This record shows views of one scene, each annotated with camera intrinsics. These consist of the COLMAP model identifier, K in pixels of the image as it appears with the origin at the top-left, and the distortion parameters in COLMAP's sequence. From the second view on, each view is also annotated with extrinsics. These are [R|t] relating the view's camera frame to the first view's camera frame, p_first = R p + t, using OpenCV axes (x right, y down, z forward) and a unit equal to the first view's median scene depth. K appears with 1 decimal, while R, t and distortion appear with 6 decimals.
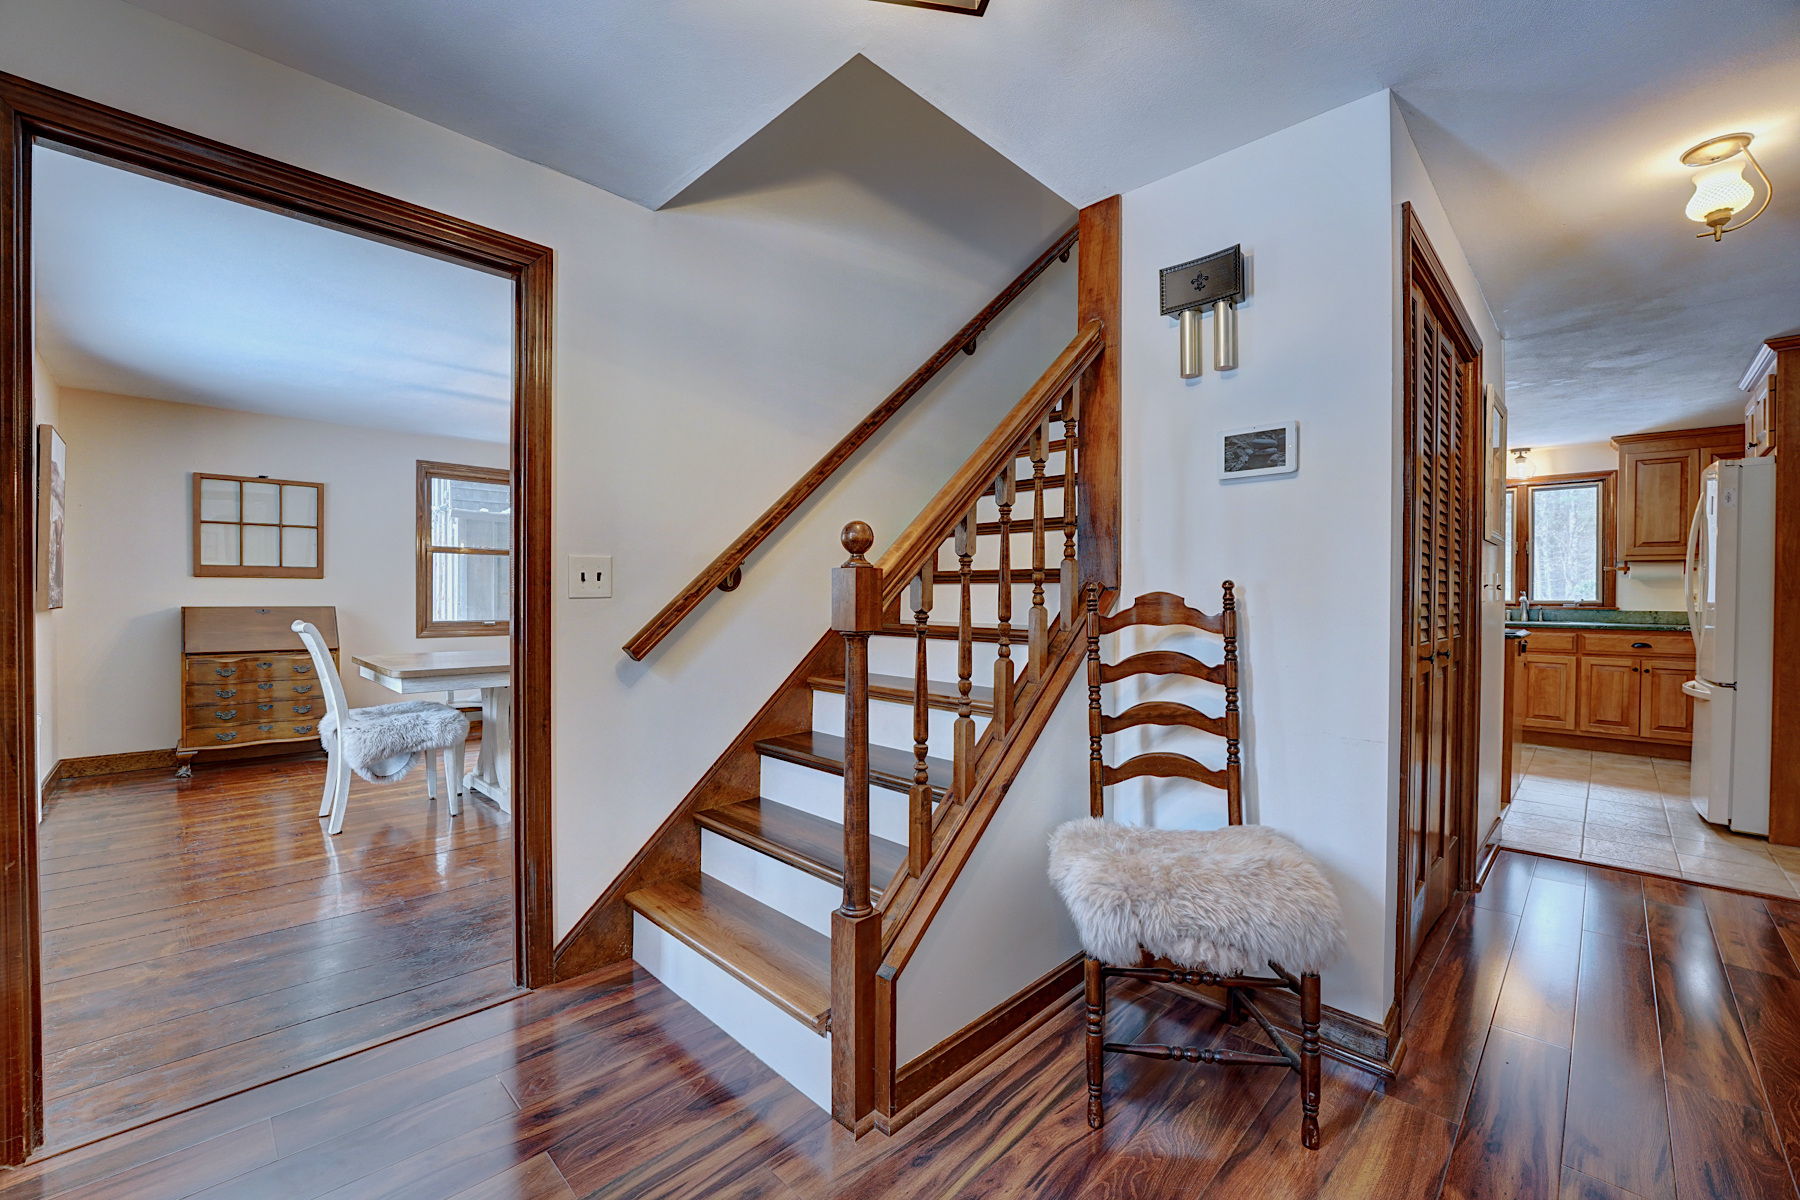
lens RADIAL K [[735.5, 0, 904.4], [0, 735.5, 596.1], [0, 0, 1]] dist [-0.020509, 0.001242]
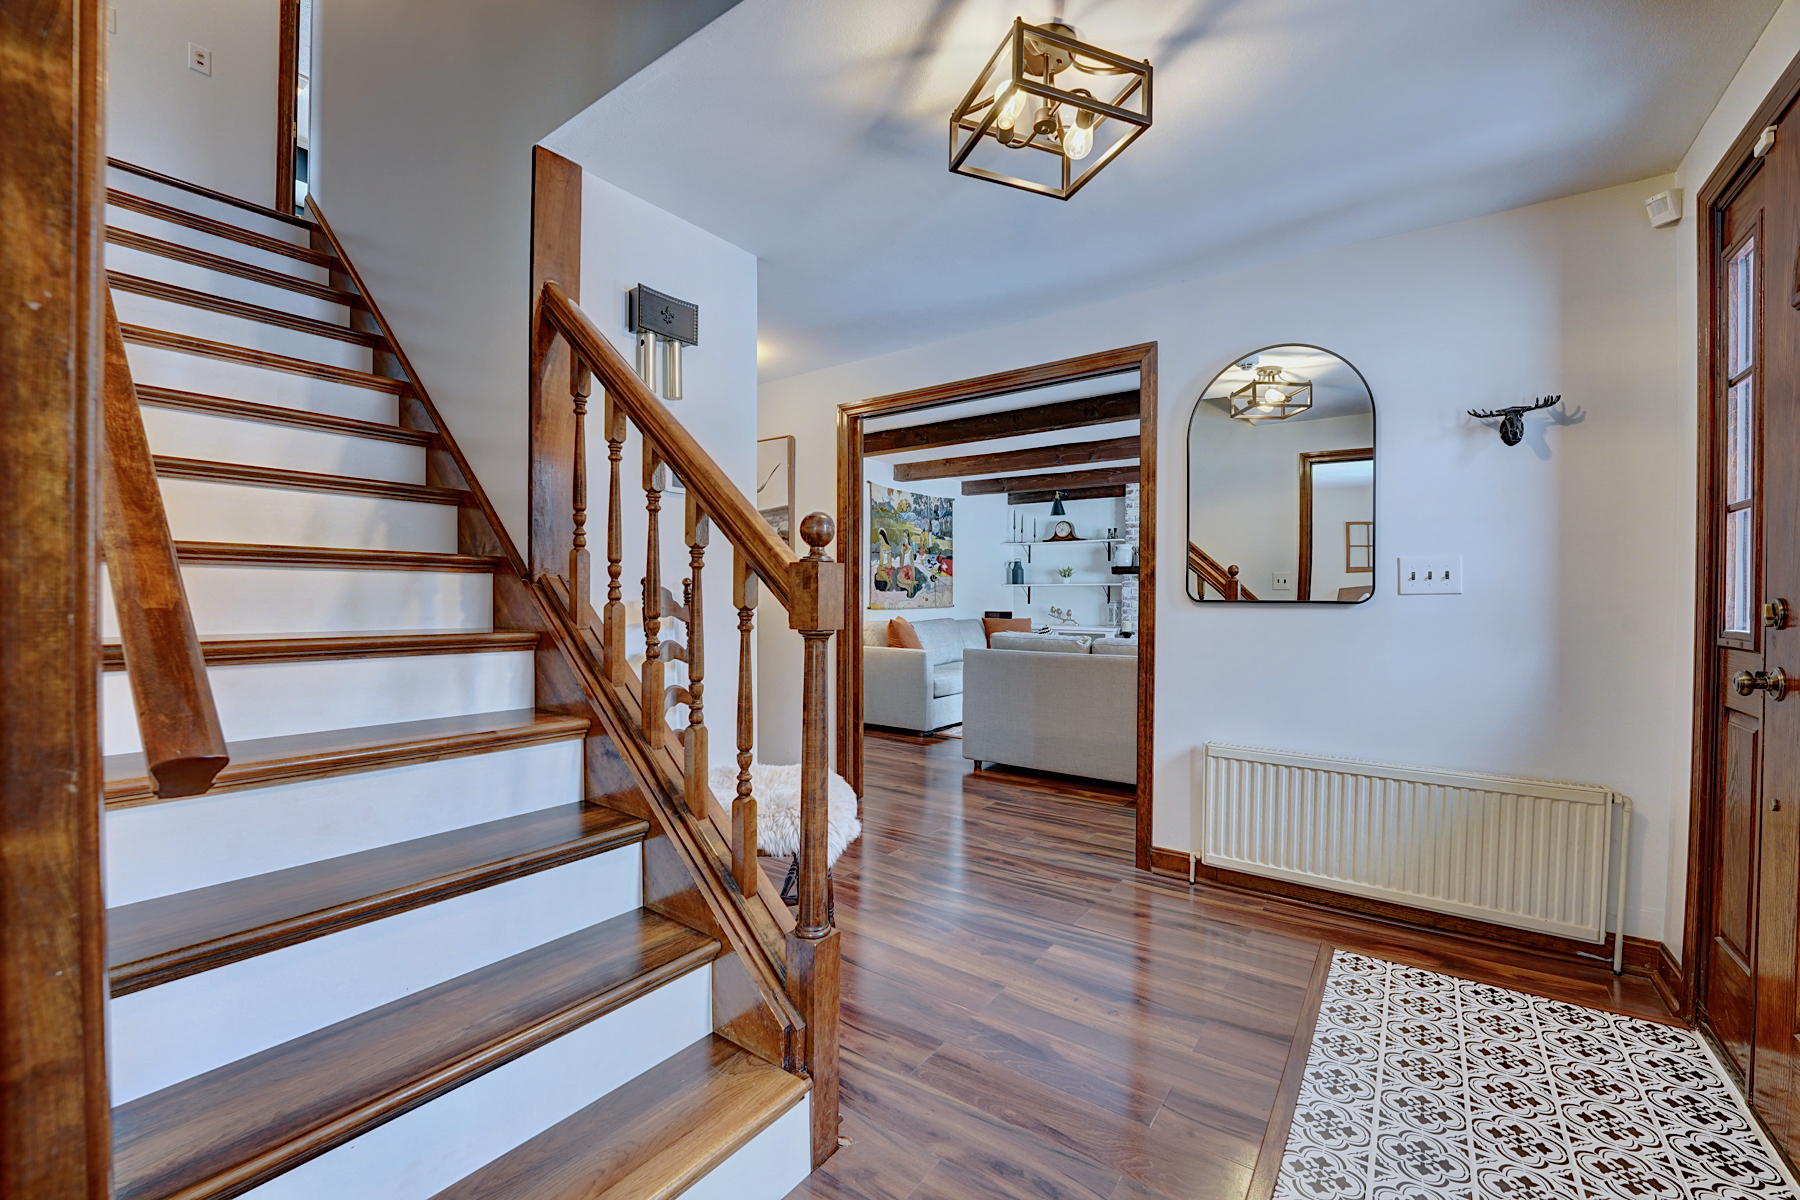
lens RADIAL K [[735.5, 0, 896.5], [0, 735.5, 607.8], [0, 0, 1]] dist [-0.020509, 0.001242]
pose [[-0.157852, -0.027283, 0.987086, -1.012099], [-0.005612, 0.999627, 0.026732, -0.006979], [-0.987447, -0.001320, -0.157946, 1.053512]]
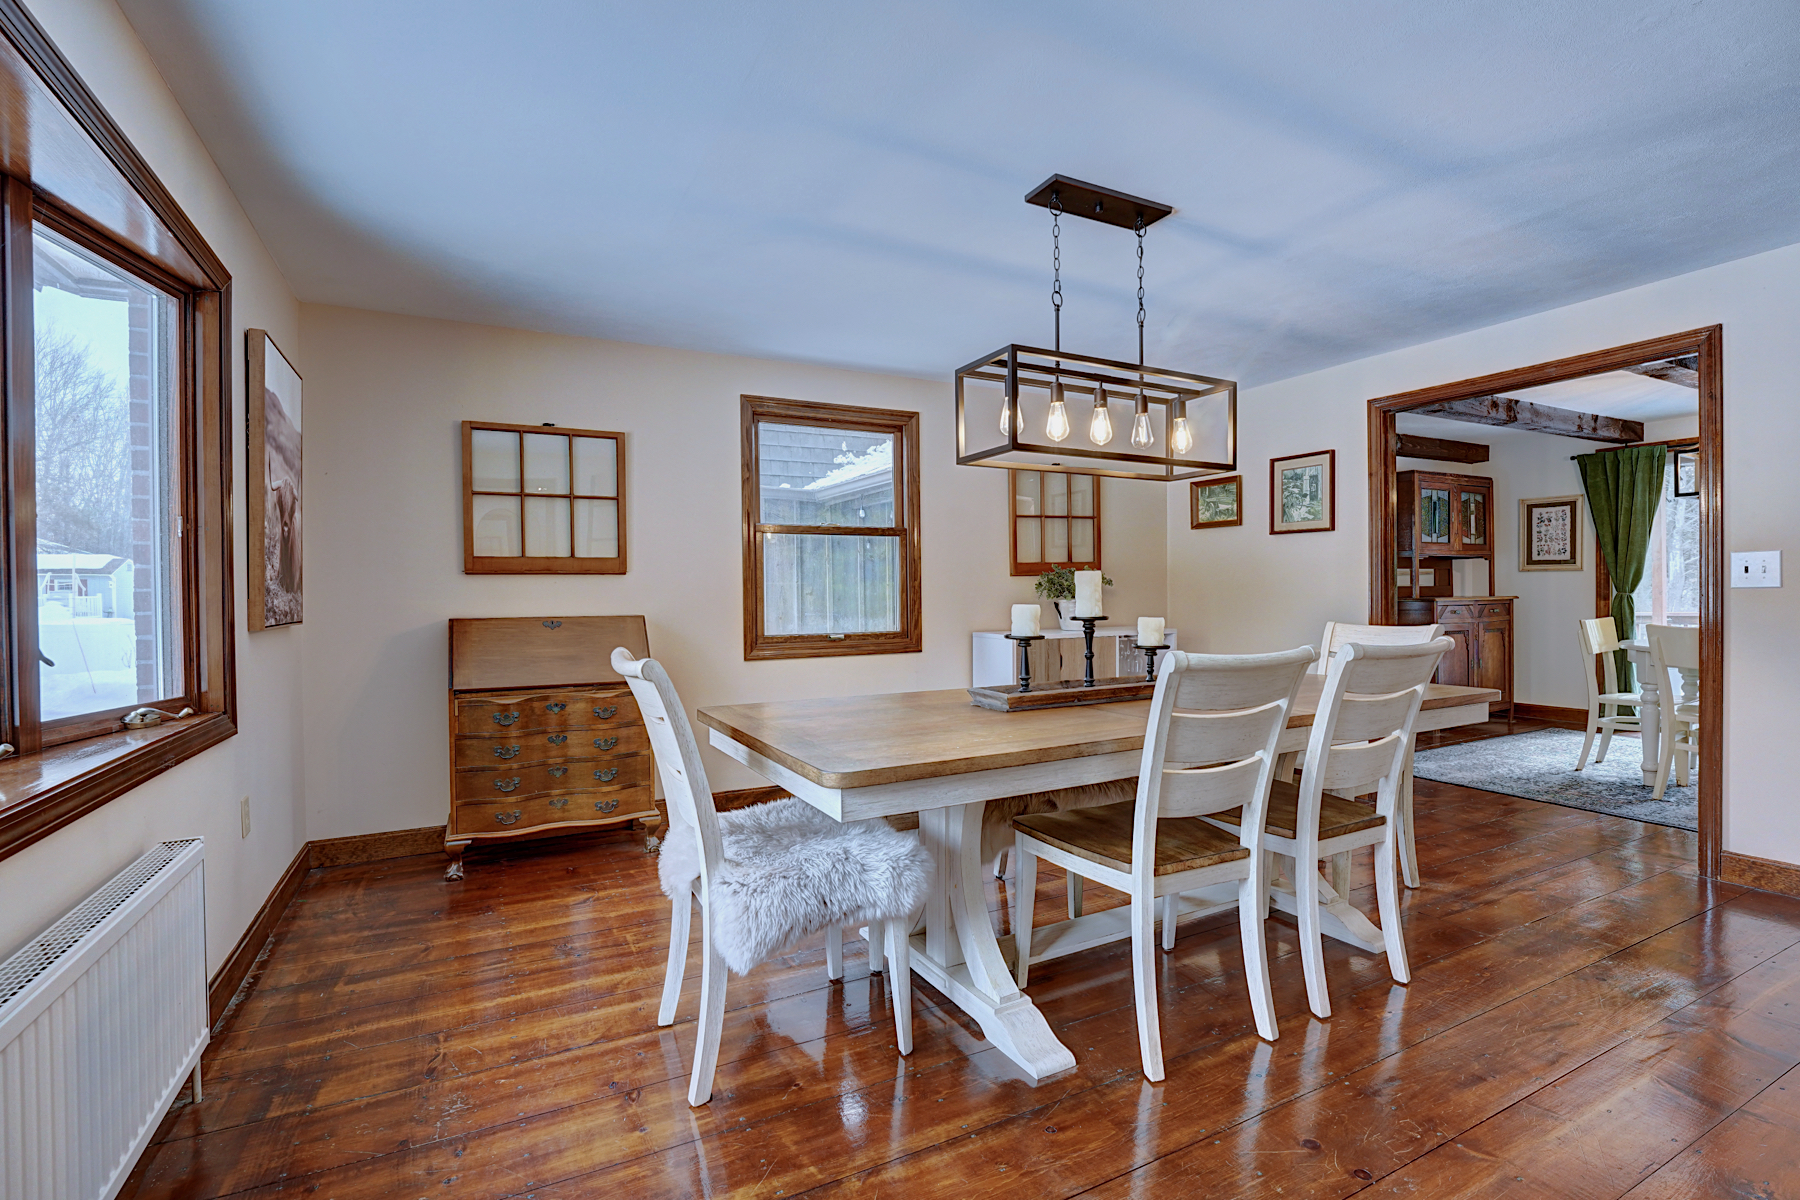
lens RADIAL K [[802.6, 0, 899.4], [0, 802.6, 592.0], [0, 0, 1]] dist [-0.003553, -0.000383]
pose [[0.954582, -0.017773, -0.297419, -0.370185], [0.016956, 0.999842, -0.005326, 0.000848], [0.297467, 0.000042, 0.954732, 0.400762]]
